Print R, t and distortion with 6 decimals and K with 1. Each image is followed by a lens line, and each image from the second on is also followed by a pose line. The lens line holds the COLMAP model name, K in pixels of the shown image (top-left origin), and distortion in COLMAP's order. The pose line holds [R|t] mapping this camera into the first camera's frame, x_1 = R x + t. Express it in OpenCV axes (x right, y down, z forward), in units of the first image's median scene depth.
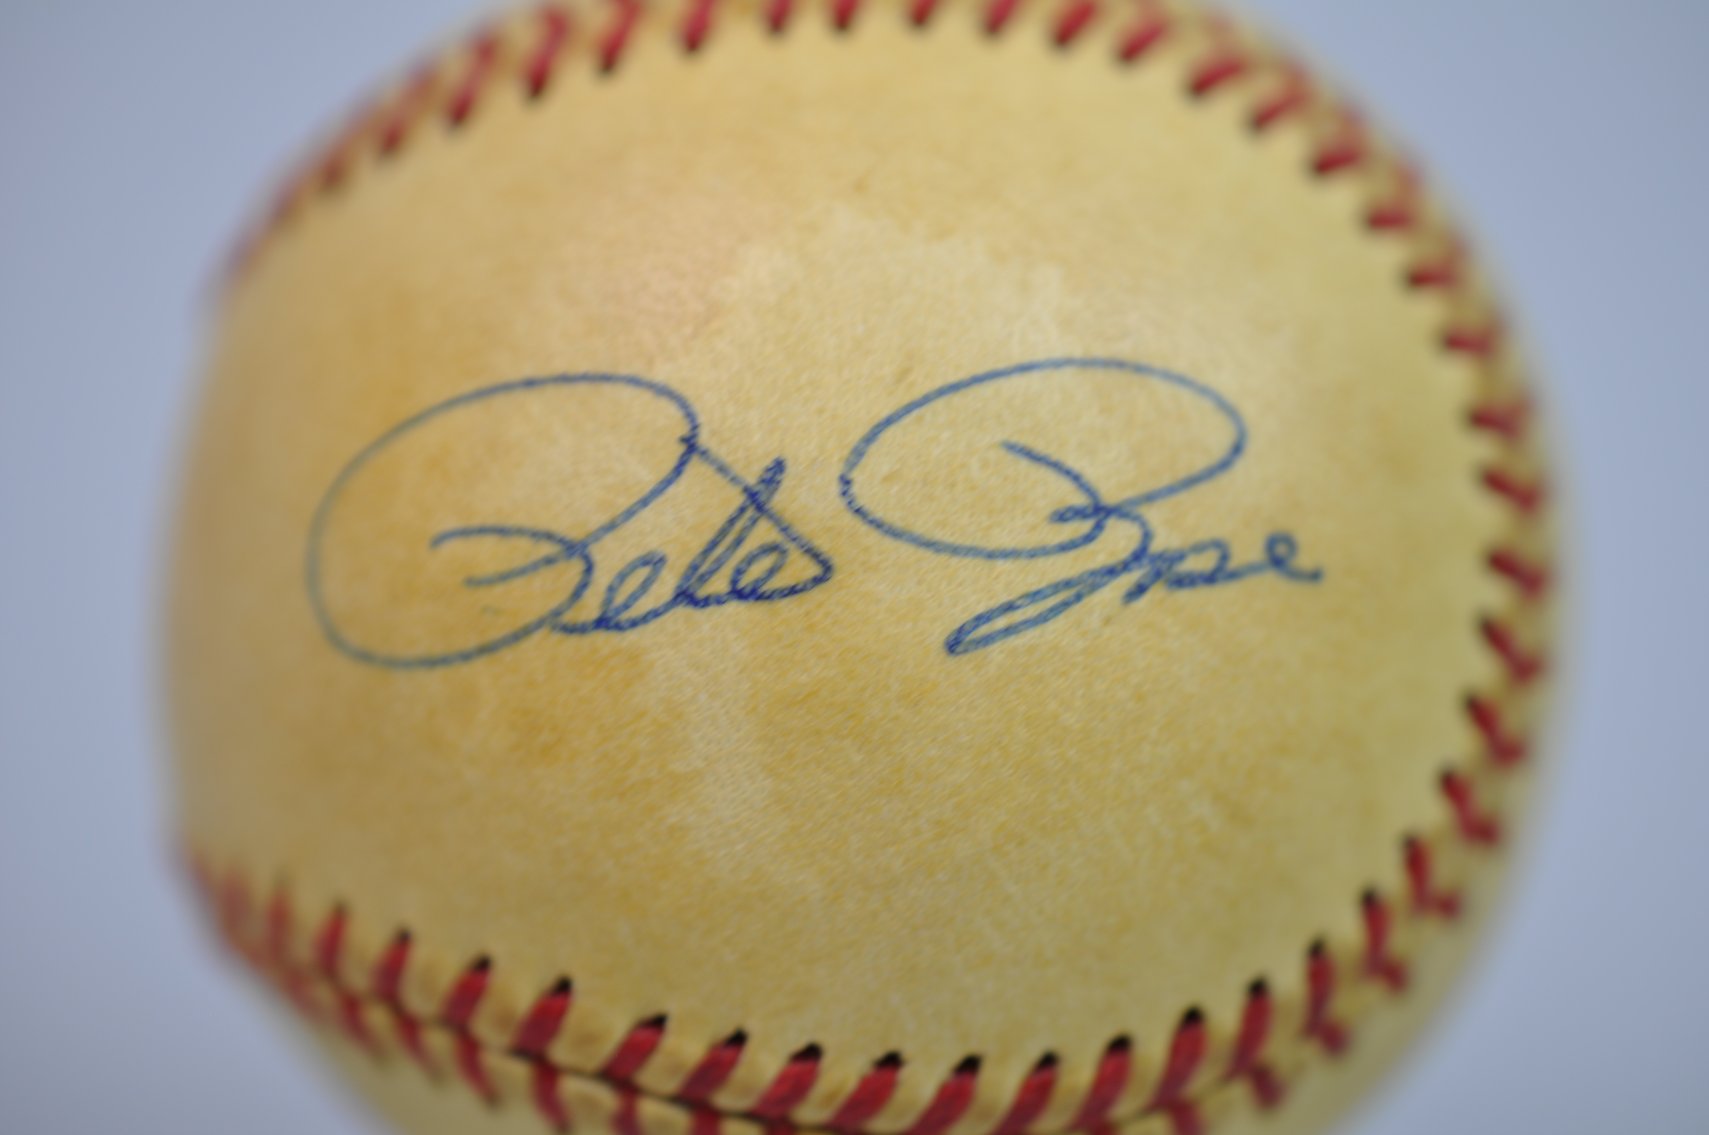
lens RADIAL K [[3149.9, 0, 870.5], [0, 3149.9, 567.8], [0, 0, 1]] dist [0.068049, 0.000000]
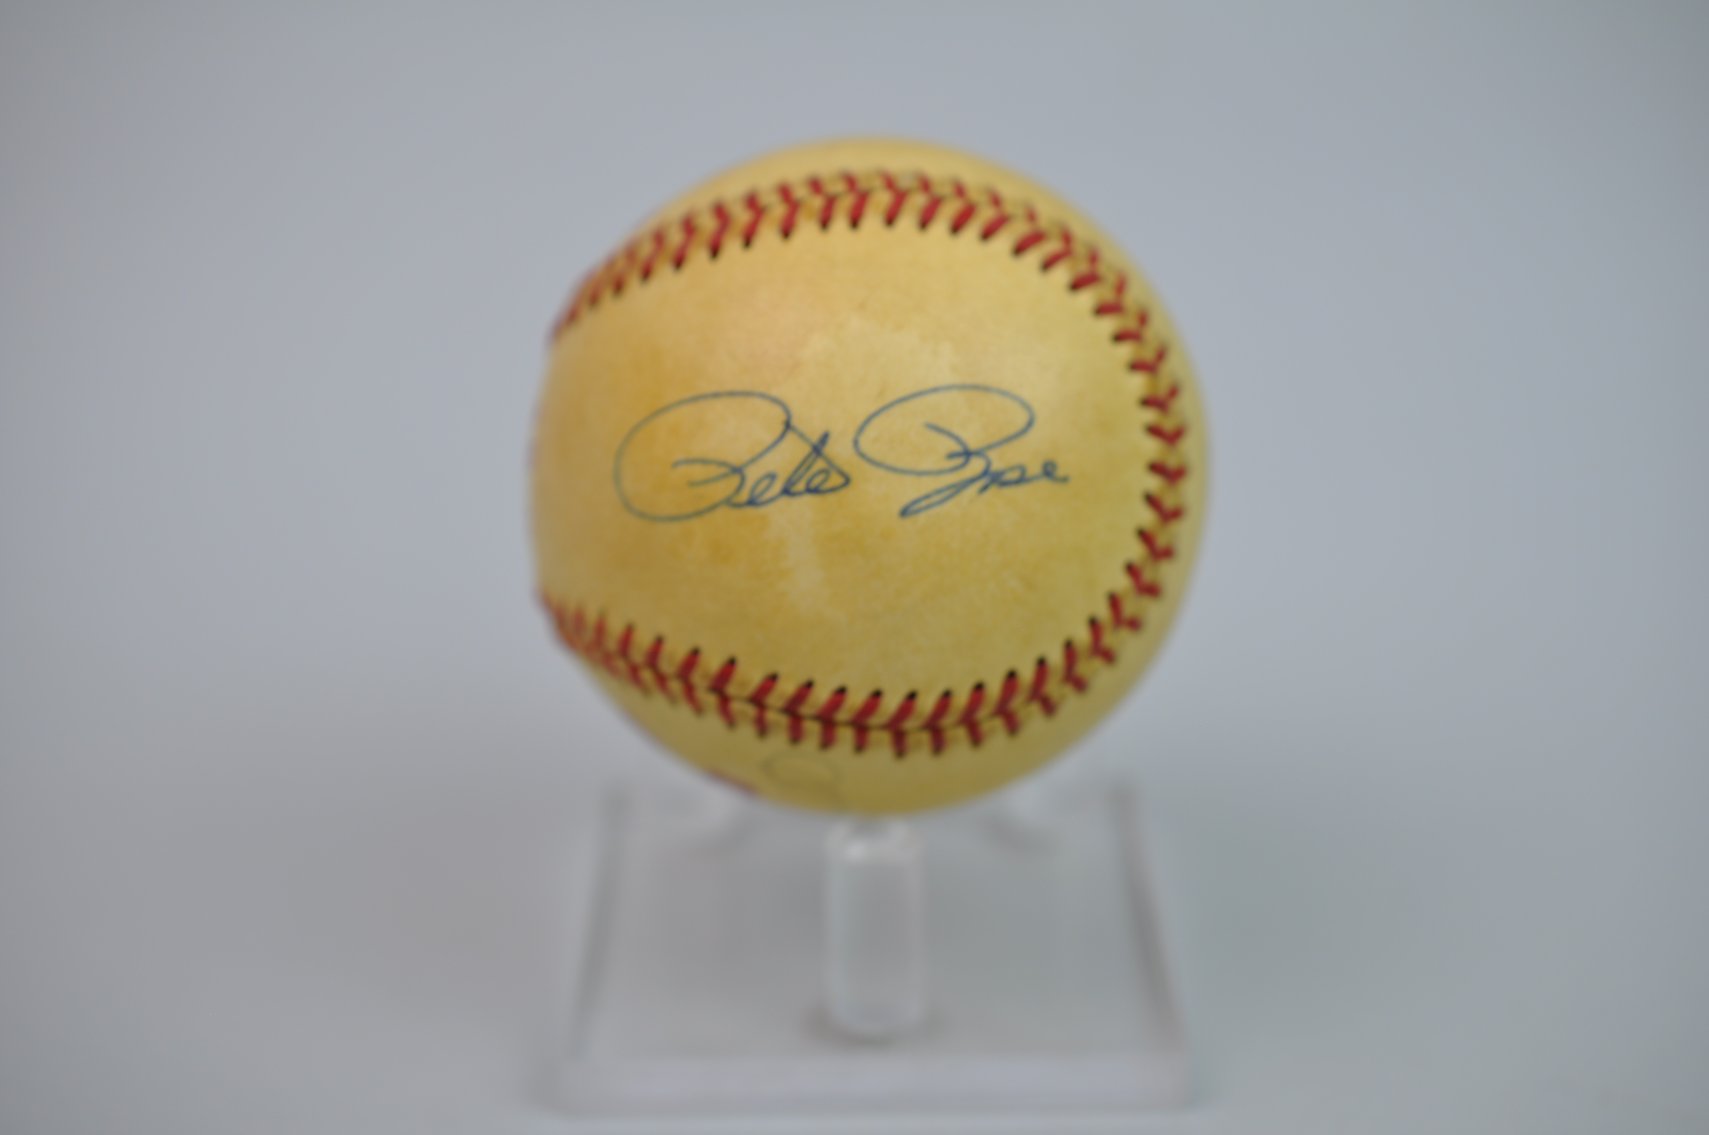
lens RADIAL K [[3149.9, 0, 852.1], [0, 3149.9, 567.5], [0, 0, 1]] dist [0.068049, 0.000000]
pose [[0.999768, -0.002568, -0.021406, 0.036515], [0.004740, 0.994765, 0.102081, -0.163095], [0.021032, -0.102159, 0.994546, -1.228896]]
